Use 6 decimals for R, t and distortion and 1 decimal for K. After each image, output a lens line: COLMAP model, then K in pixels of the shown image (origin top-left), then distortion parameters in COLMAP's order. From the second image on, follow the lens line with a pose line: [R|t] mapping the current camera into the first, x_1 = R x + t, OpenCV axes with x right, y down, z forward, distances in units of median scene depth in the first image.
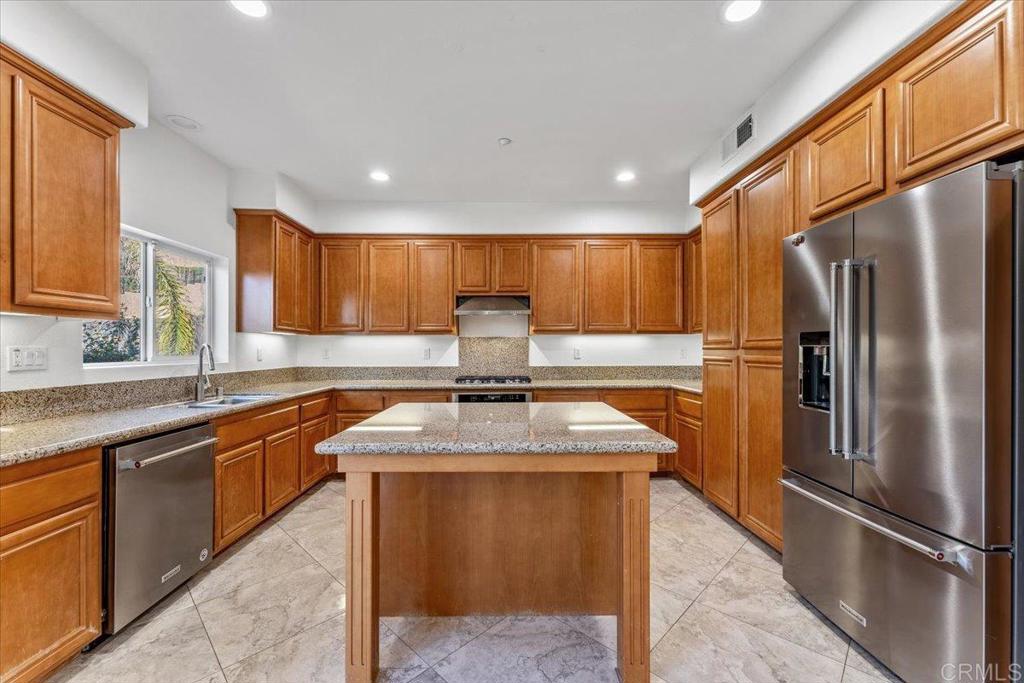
lens RADIAL K [[426.6, 0, 512.0], [0, 426.6, 346.3], [0, 0, 1]] dist [0.000956, 0.000007]
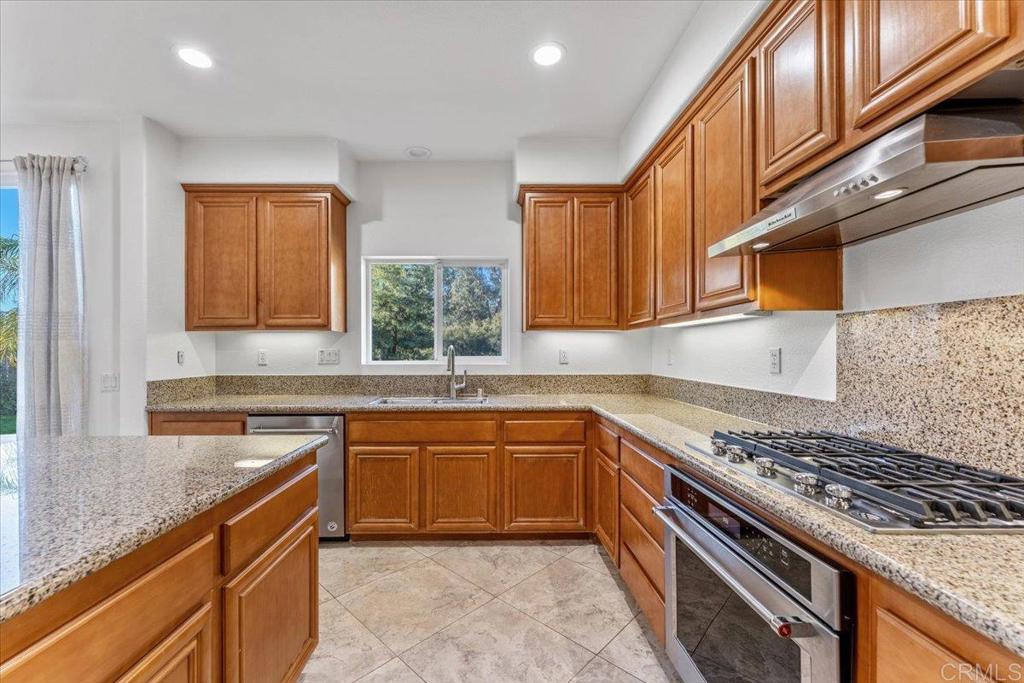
lens RADIAL K [[426.6, 0, 510.1], [0, 426.6, 348.4], [0, 0, 1]] dist [0.000956, 0.000007]
pose [[-0.014220, -0.005275, -0.999885, 0.405688], [0.007367, 0.999958, -0.005380, 0.009304], [0.999872, -0.007443, -0.014181, 1.381135]]
